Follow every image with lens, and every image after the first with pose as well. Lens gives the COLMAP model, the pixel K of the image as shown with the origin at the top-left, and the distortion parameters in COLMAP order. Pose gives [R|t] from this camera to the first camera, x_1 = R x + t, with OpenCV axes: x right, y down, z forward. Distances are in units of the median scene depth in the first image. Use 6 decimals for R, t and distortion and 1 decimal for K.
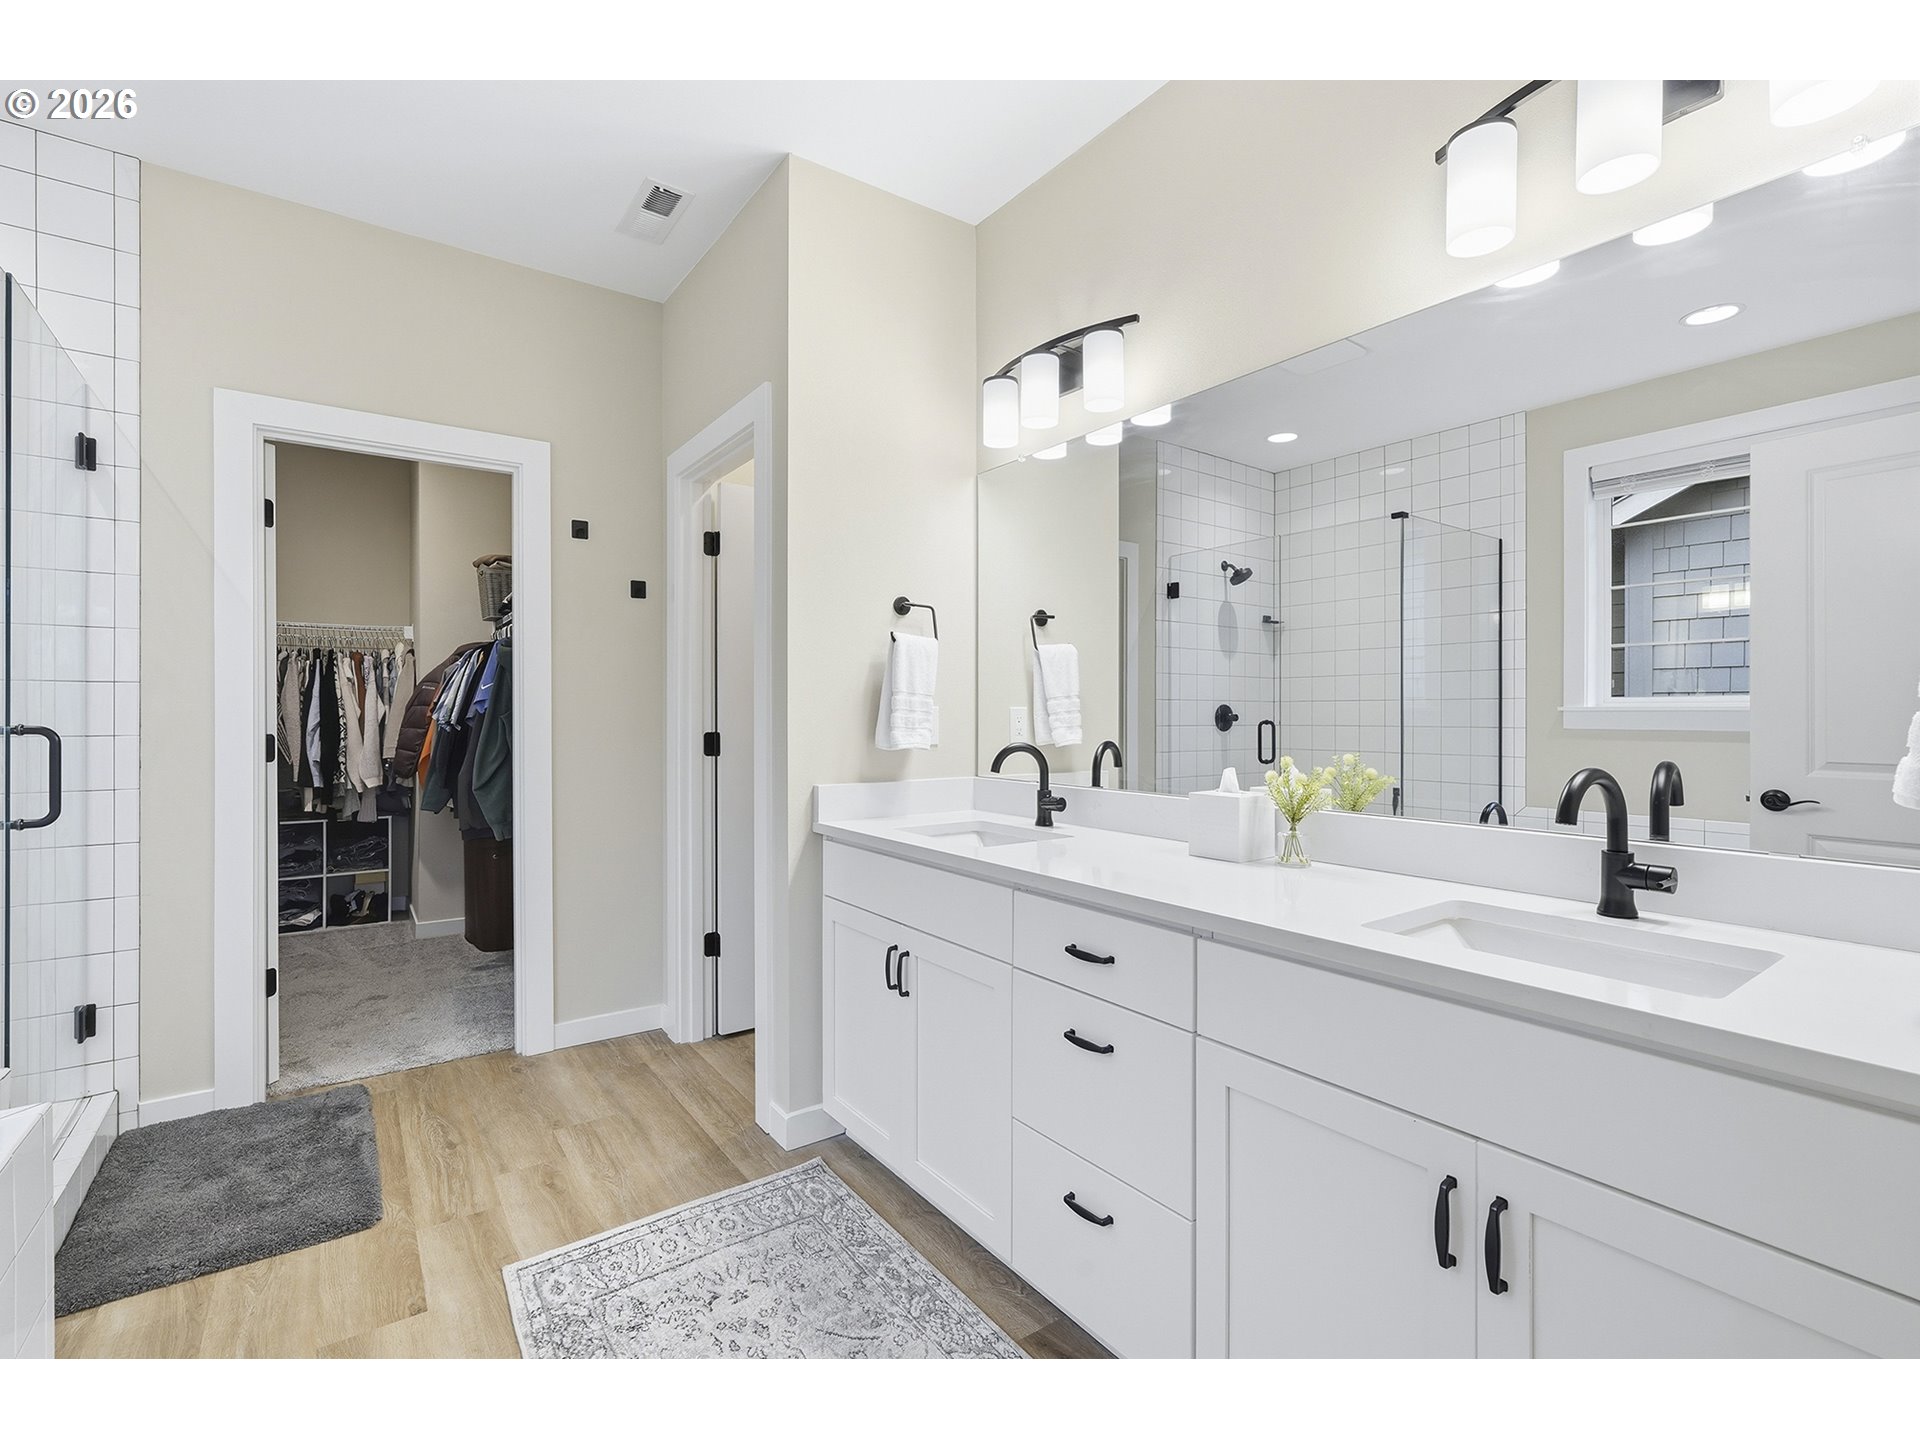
lens RADIAL K [[862.6, 0, 951.6], [0, 862.6, 701.6], [0, 0, 1]] dist [-0.006950, 0.002215]
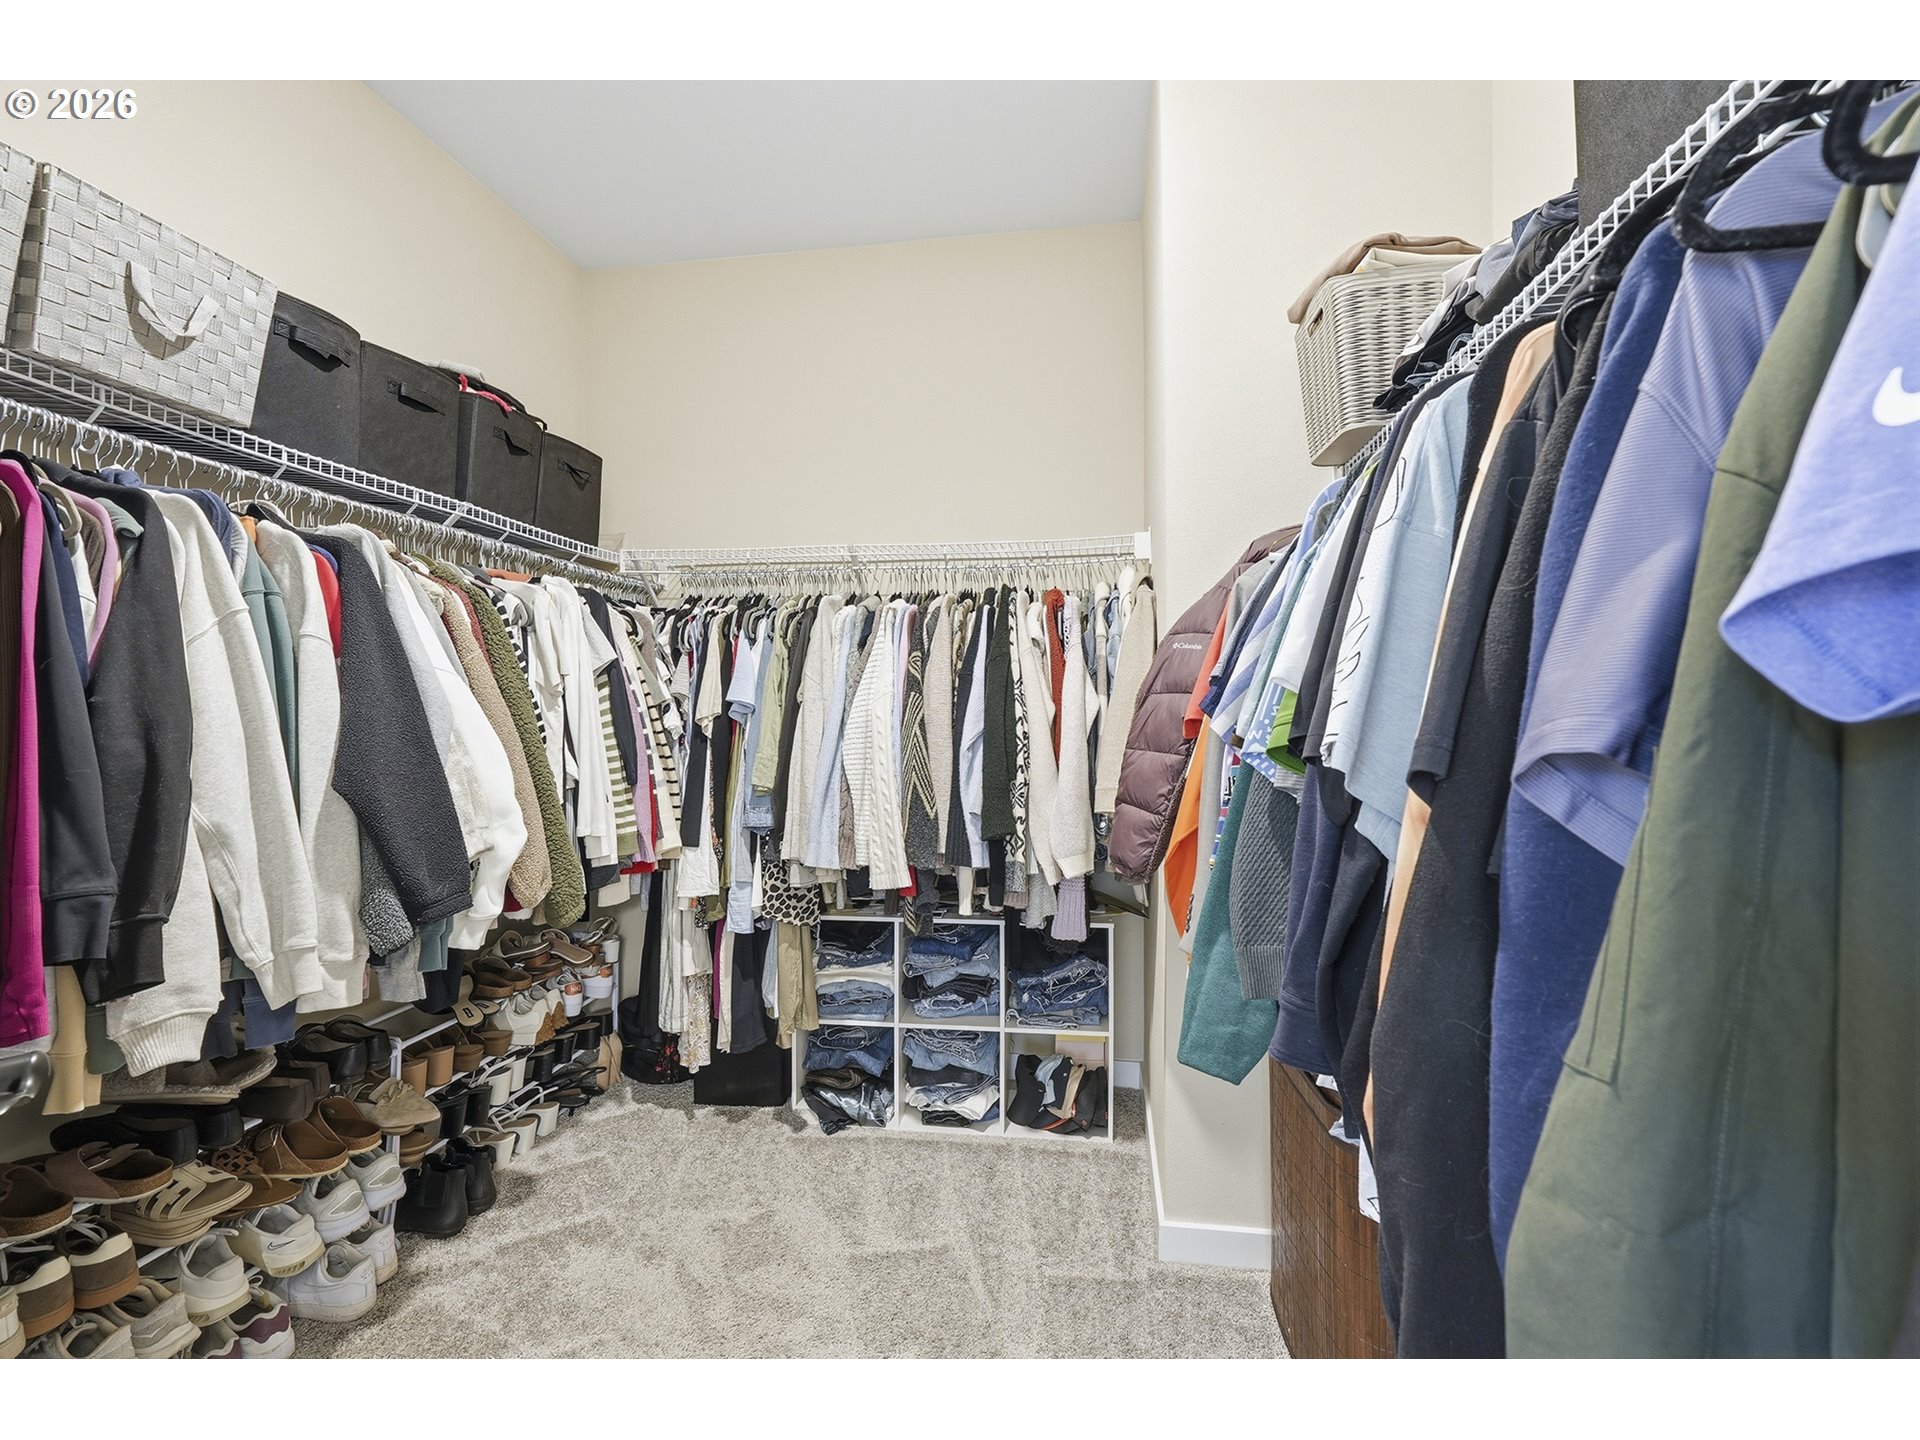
lens RADIAL K [[862.6, 0, 961.9], [0, 862.6, 720.5], [0, 0, 1]] dist [-0.006950, 0.002215]
pose [[0.717123, 0.006965, -0.696912, -0.388787], [0.007146, 0.999824, 0.017346, 0.009242], [0.696910, -0.017419, 0.716947, 0.617128]]
